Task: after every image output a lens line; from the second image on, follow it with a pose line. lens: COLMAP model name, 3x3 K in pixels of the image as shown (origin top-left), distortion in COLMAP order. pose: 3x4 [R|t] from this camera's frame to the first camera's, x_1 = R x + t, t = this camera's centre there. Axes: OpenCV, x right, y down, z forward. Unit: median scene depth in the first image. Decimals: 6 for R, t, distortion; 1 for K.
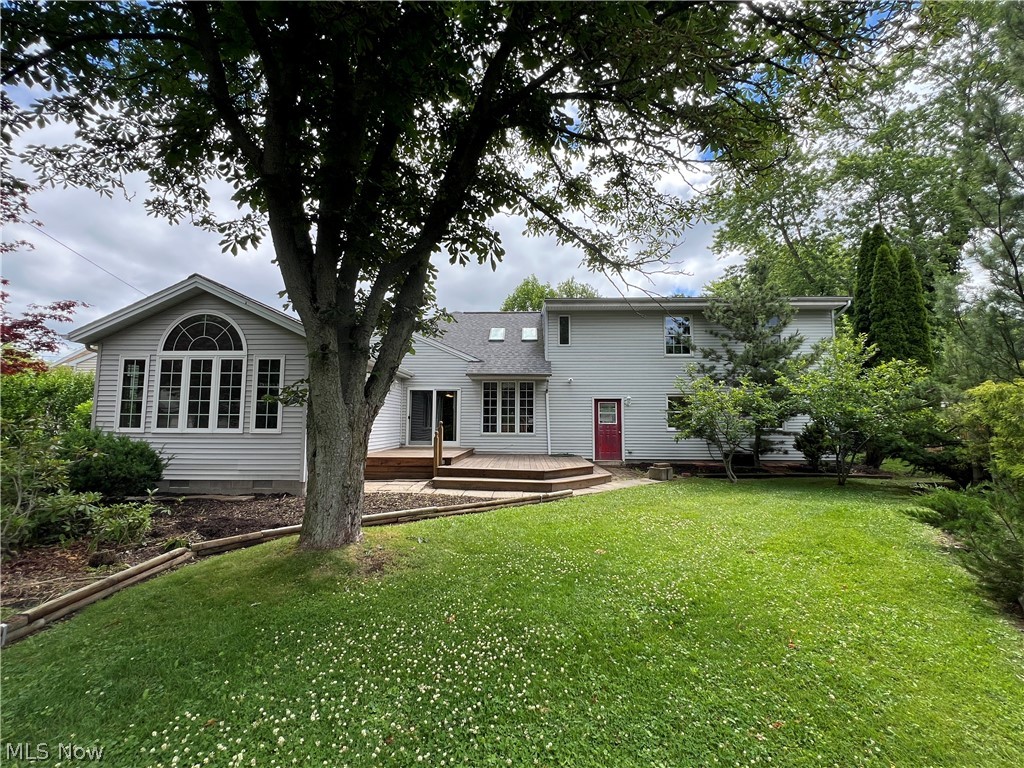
lens RADIAL K [[456.8, 0, 511.2], [0, 456.8, 382.6], [0, 0, 1]] dist [-0.000290, 0.000075]
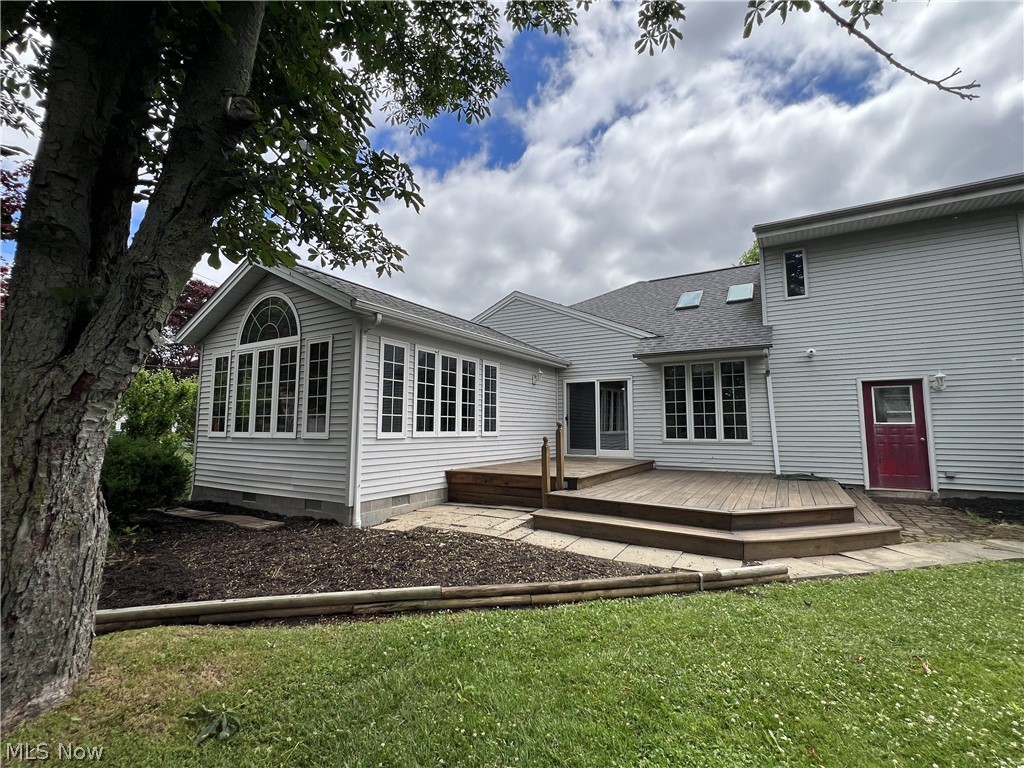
lens RADIAL K [[456.8, 0, 513.3], [0, 456.8, 385.8], [0, 0, 1]] dist [-0.000290, 0.000075]
pose [[0.873976, -0.047347, -0.483657, 0.076446], [0.047268, 0.998806, -0.012362, 0.027489], [0.483665, -0.012058, 0.875170, 0.284015]]
